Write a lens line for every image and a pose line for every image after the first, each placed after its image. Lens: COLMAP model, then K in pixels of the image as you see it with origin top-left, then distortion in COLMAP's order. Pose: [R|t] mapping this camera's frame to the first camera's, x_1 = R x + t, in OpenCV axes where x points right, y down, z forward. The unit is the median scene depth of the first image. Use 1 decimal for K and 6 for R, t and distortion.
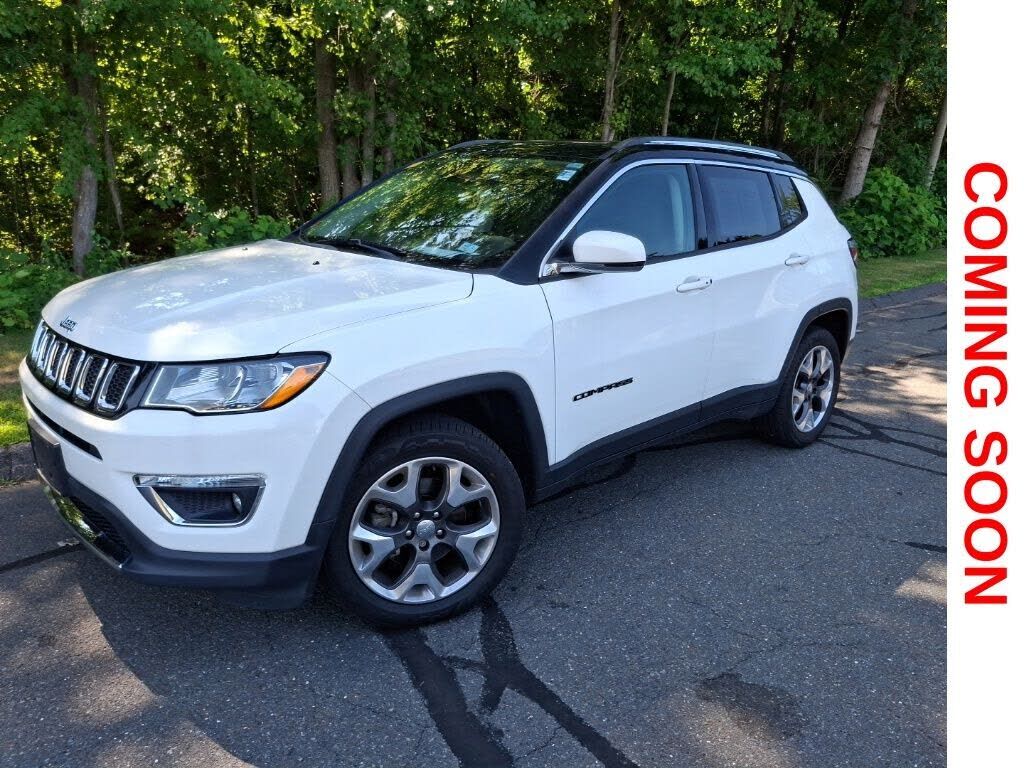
lens RADIAL K [[829.1, 0, 512.0], [0, 829.1, 384.0], [0, 0, 1]] dist [0.003312, -0.093403]
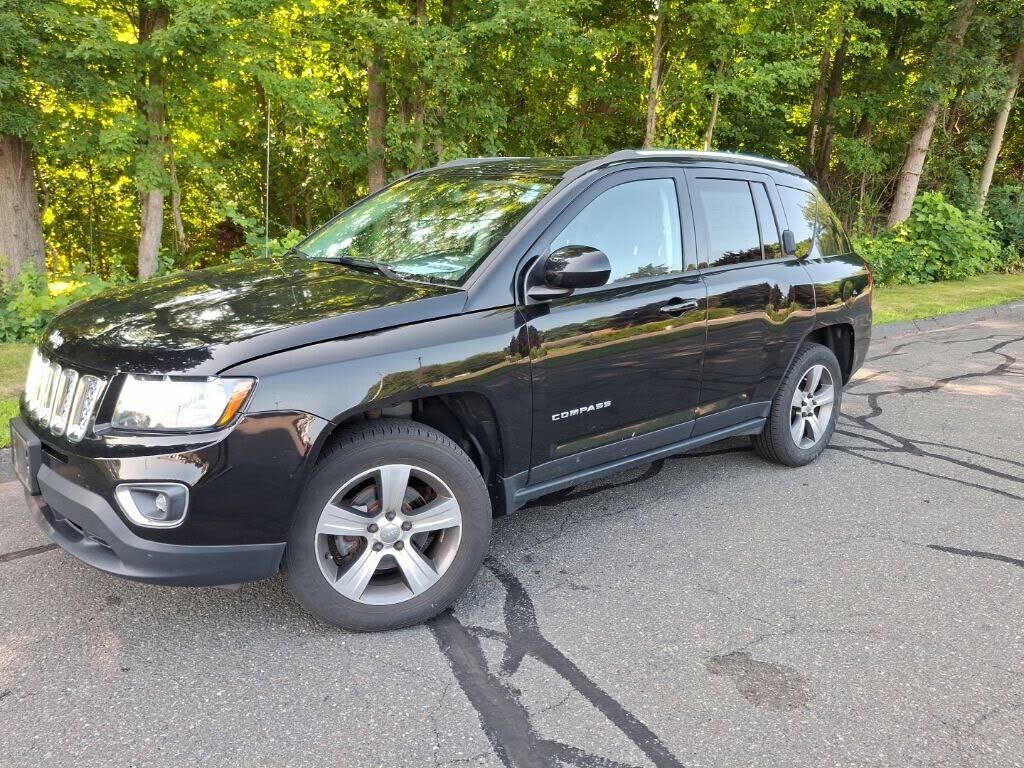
lens RADIAL K [[825.5, 0, 481.8], [0, 825.5, 383.3], [0, 0, 1]] dist [0.000192, -0.072772]
pose [[0.995926, 0.012693, -0.089273, 0.023601], [-0.015958, 0.999226, -0.035954, 0.047829], [0.088747, 0.037232, 0.995358, -0.069742]]
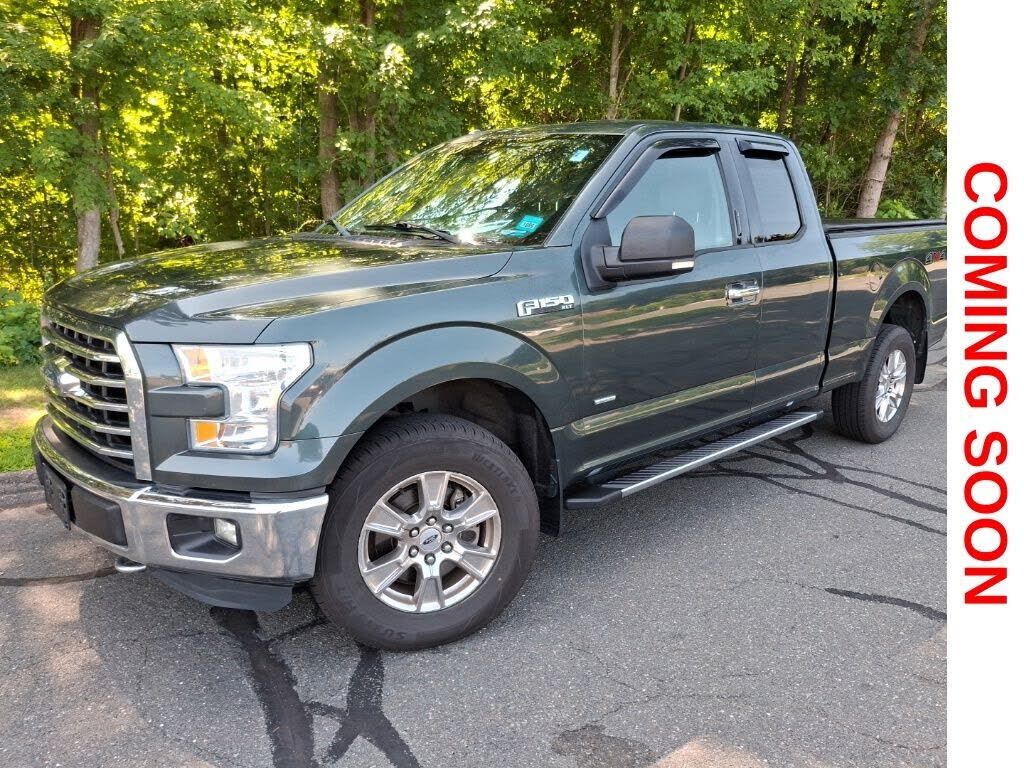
lens RADIAL K [[829.1, 0, 512.0], [0, 829.1, 384.0], [0, 0, 1]] dist [0.003312, -0.093403]
pose [[0.998987, -0.001283, -0.044992, 0.191069], [-0.000509, 0.999208, -0.039783, -0.010766], [0.045007, 0.039765, 0.998195, 0.009299]]
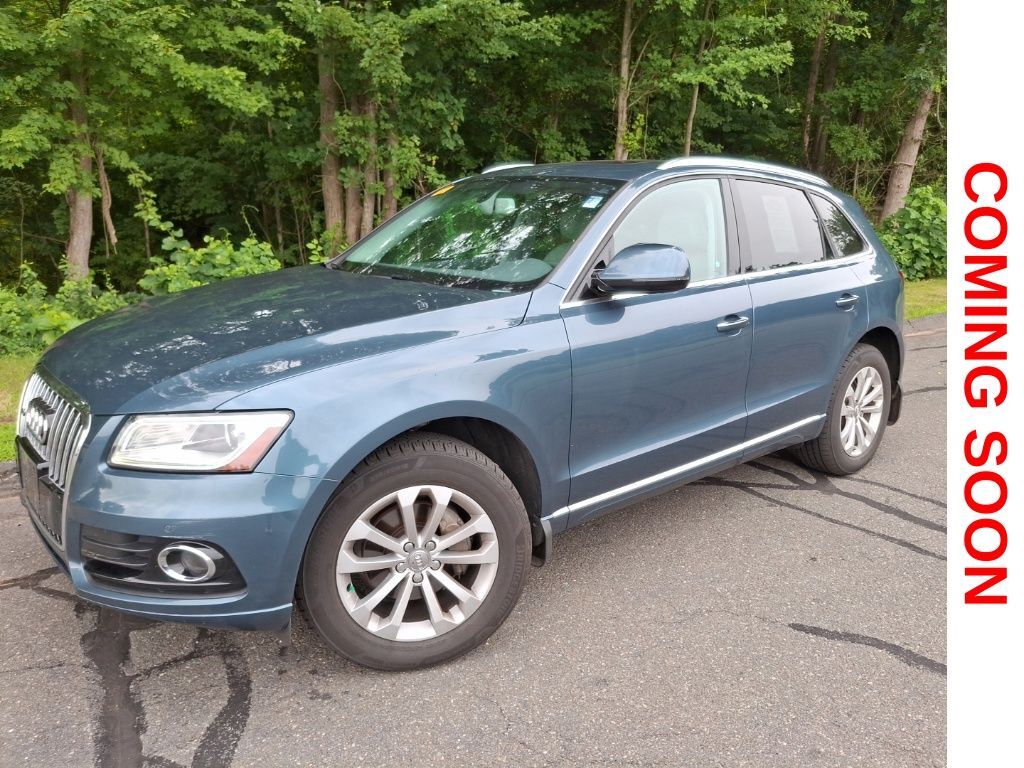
lens RADIAL K [[829.1, 0, 512.0], [0, 829.1, 384.0], [0, 0, 1]] dist [0.003312, -0.093403]
pose [[0.996153, 0.004962, -0.087490, 0.334181], [-0.007455, 0.999575, -0.028199, -0.030869], [0.087312, 0.028742, 0.995766, 0.167378]]
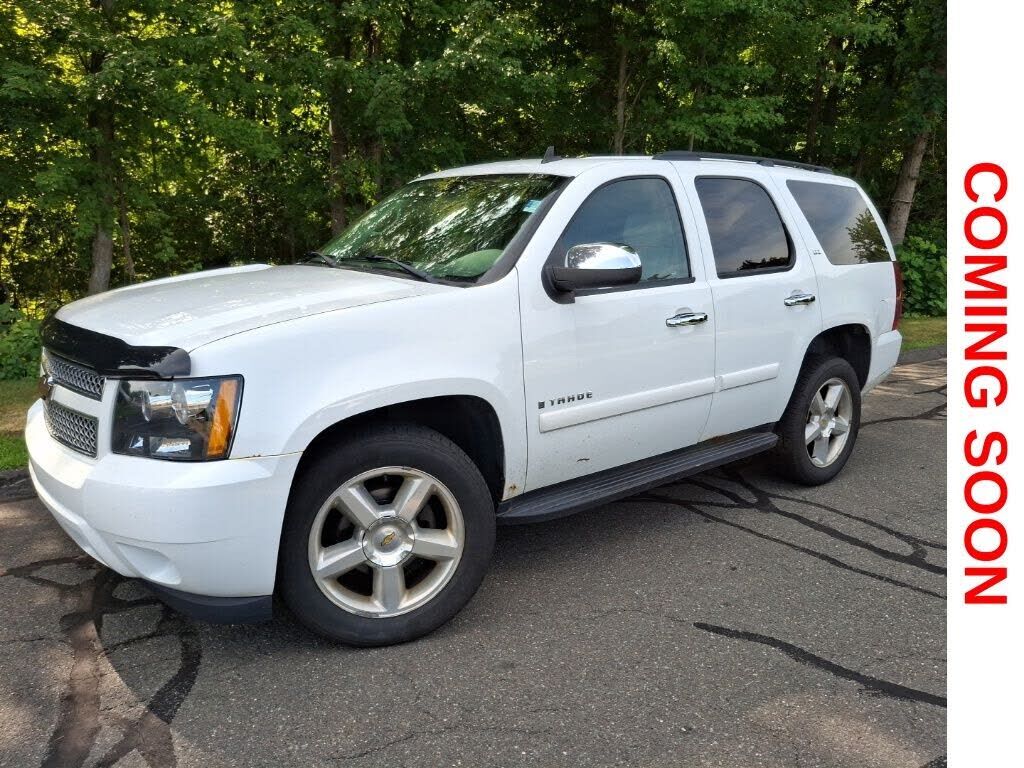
lens RADIAL K [[826.7, 0, 494.9], [0, 826.7, 371.1], [0, 0, 1]] dist [0.018710, -0.116867]
pose [[0.990837, 0.008995, -0.134762, 0.470264], [-0.020464, 0.996258, -0.083966, -0.005054], [0.133503, 0.085954, 0.987314, 0.054125]]
